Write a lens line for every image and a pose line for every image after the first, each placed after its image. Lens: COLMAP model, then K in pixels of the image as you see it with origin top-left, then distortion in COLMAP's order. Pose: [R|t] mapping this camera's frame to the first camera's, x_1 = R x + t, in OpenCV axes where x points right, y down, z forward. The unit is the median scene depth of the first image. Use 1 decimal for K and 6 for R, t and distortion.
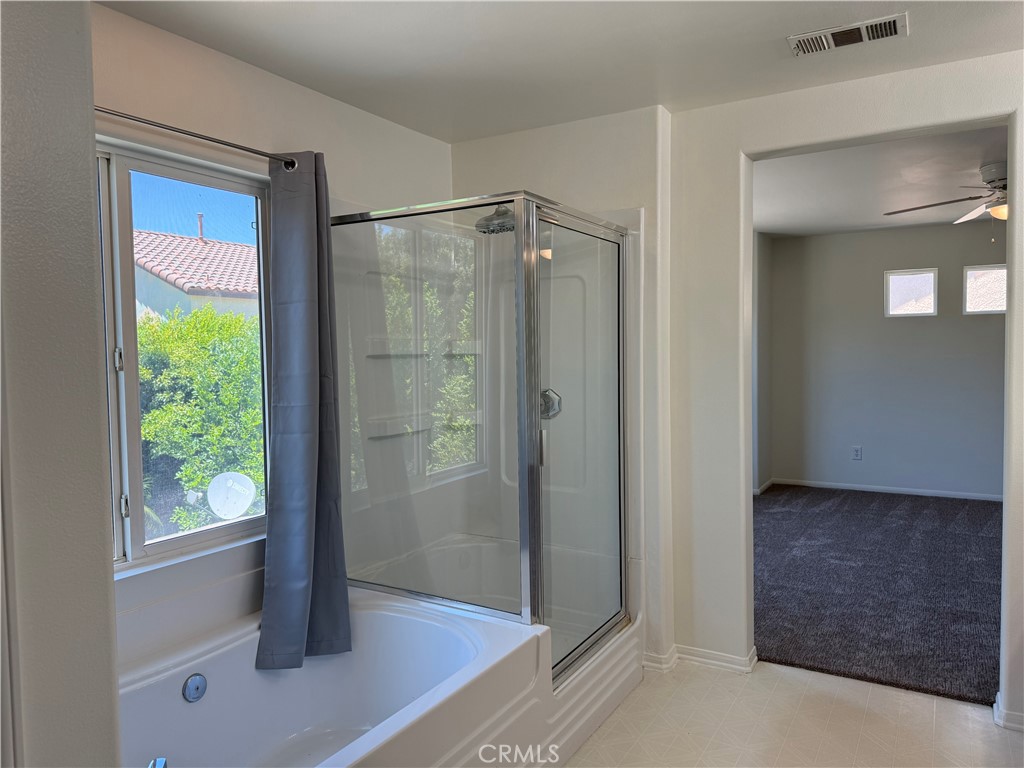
lens RADIAL K [[730.8, 0, 513.0], [0, 730.8, 381.7], [0, 0, 1]] dist [0.036106, -0.025892]
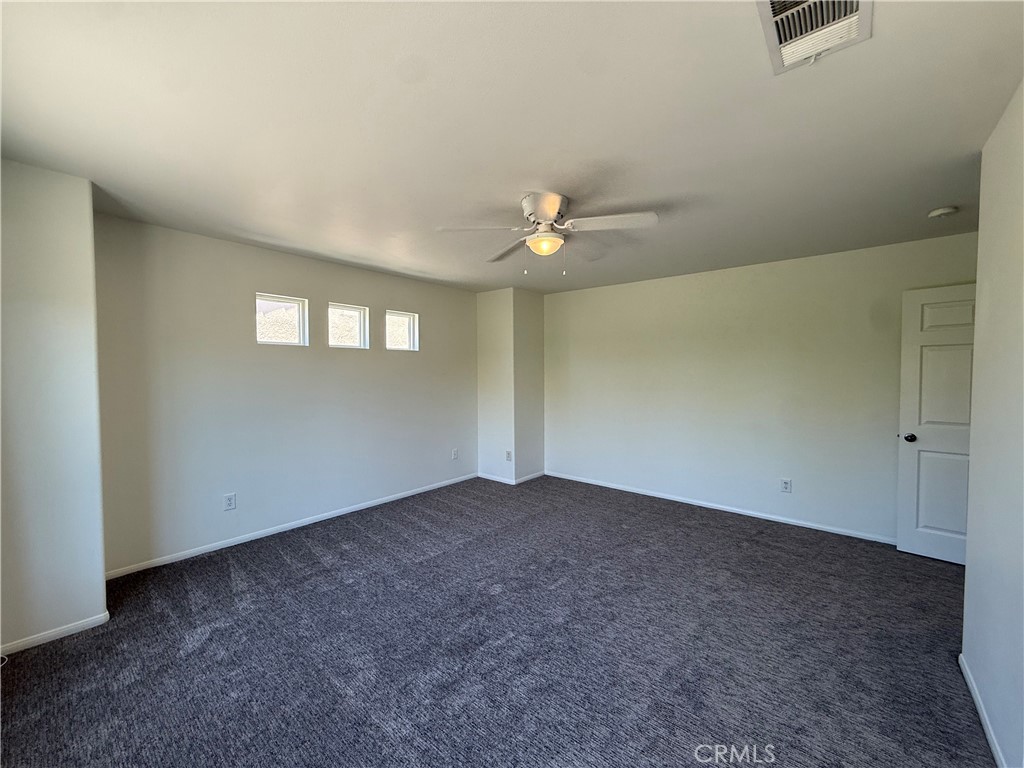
lens RADIAL K [[408.7, 0, 509.9], [0, 408.7, 383.1], [0, 0, 1]] dist [-0.001688, -0.000080]
pose [[0.167540, -0.011351, 0.985800, 0.127172], [0.047007, 0.998888, 0.003513, -0.053277], [-0.984744, 0.045751, 0.167887, 1.242687]]
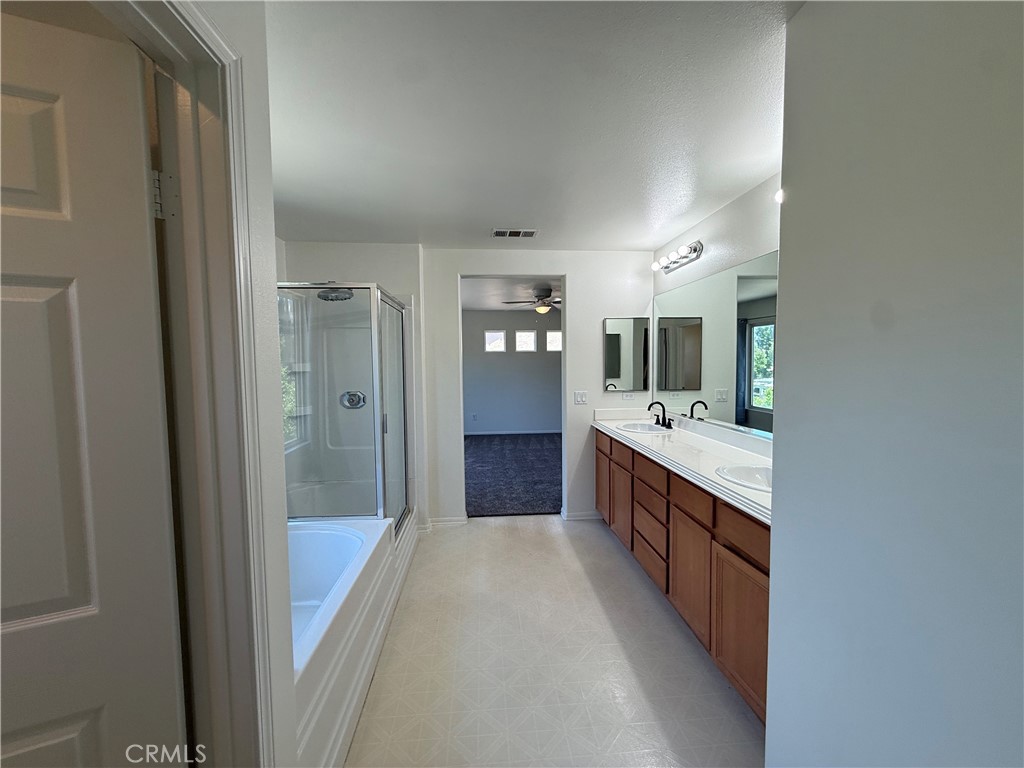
lens RADIAL K [[408.7, 0, 509.9], [0, 408.7, 383.1], [0, 0, 1]] dist [-0.001688, -0.000080]
pose [[0.823086, -0.023800, 0.567418, -0.216656], [0.024986, 0.999672, 0.005686, -0.007122], [-0.567367, 0.009497, 0.823410, -0.025786]]
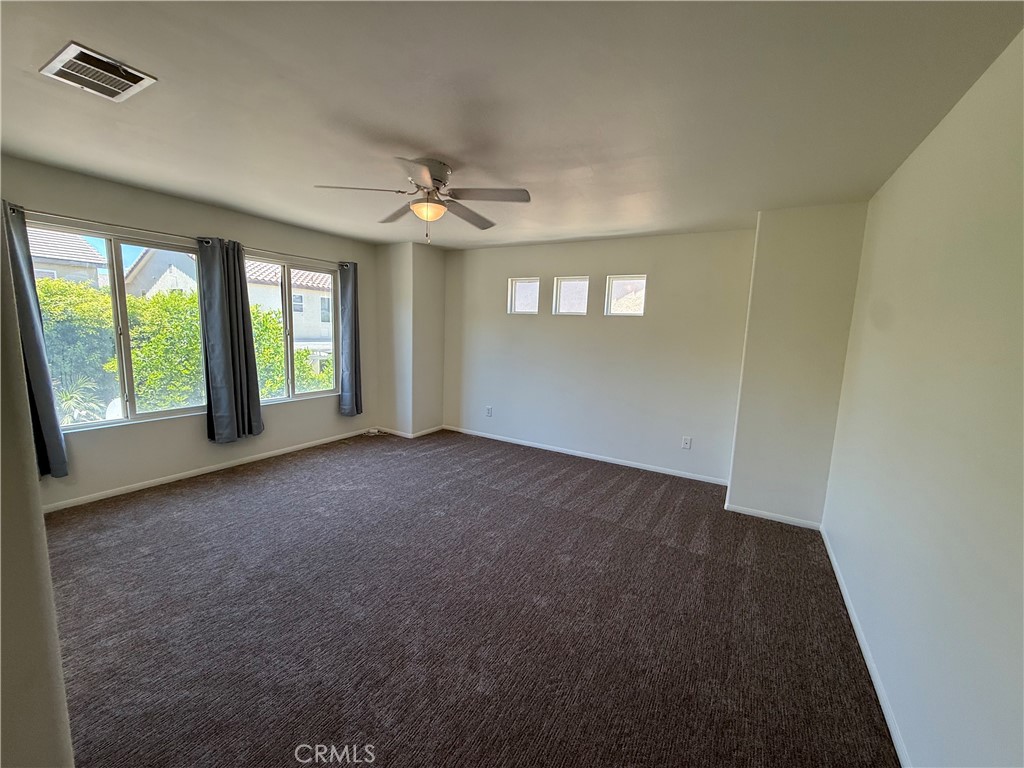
lens RADIAL K [[408.7, 0, 509.9], [0, 408.7, 383.1], [0, 0, 1]] dist [-0.001688, -0.000080]
pose [[0.998603, 0.051799, 0.010429, 1.030690], [-0.052537, 0.994420, 0.091478, -0.058870], [-0.005632, -0.091898, 0.995752, 0.496031]]
